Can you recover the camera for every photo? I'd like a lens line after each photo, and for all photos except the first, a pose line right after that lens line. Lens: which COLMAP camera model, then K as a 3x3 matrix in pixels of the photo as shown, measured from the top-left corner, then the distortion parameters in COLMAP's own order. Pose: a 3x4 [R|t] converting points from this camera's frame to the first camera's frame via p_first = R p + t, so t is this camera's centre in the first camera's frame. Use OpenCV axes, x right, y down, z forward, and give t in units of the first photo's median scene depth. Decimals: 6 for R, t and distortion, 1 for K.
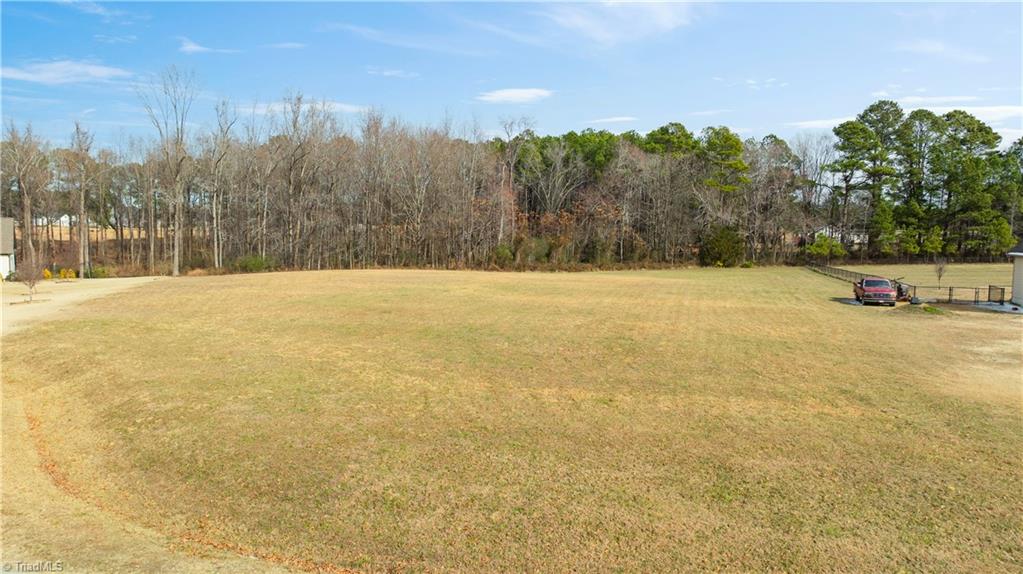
lens RADIAL K [[718.2, 0, 517.5], [0, 718.2, 284.2], [0, 0, 1]] dist [-0.041098, 0.041087]
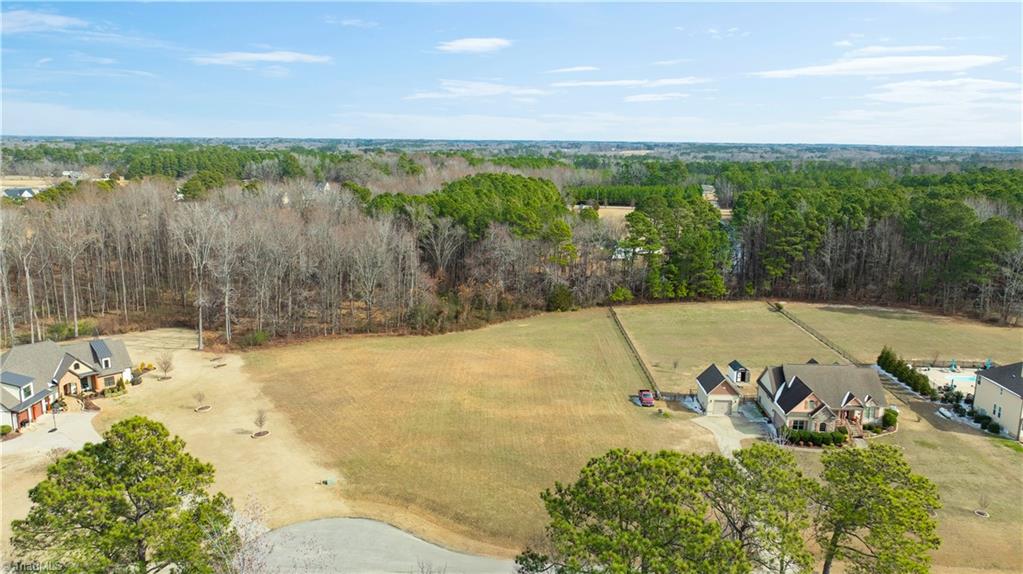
lens RADIAL K [[718.2, 0, 510.6], [0, 718.2, 279.8], [0, 0, 1]] dist [-0.041098, 0.041087]
pose [[0.962493, -0.049959, 0.266668, -0.240772], [0.019274, 0.993007, 0.116470, -0.283435], [-0.270622, -0.106962, 0.956725, -0.480642]]
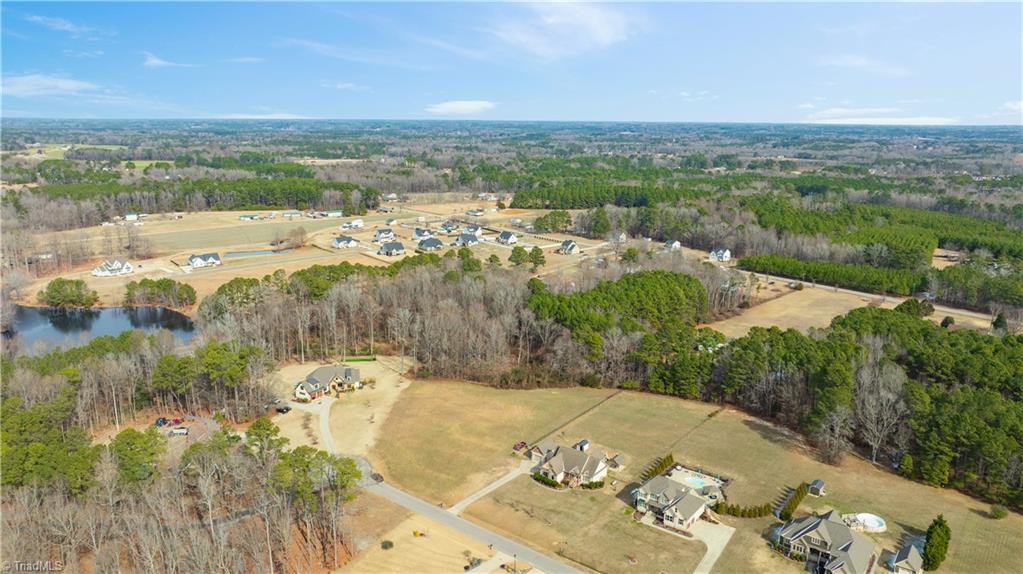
lens RADIAL K [[718.2, 0, 509.8], [0, 718.2, 291.4], [0, 0, 1]] dist [-0.041098, 0.041087]
pose [[0.948956, 0.074404, -0.306507, 0.799601], [-0.026573, 0.987183, 0.157367, -0.794211], [0.314287, -0.141190, 0.938770, -1.549600]]
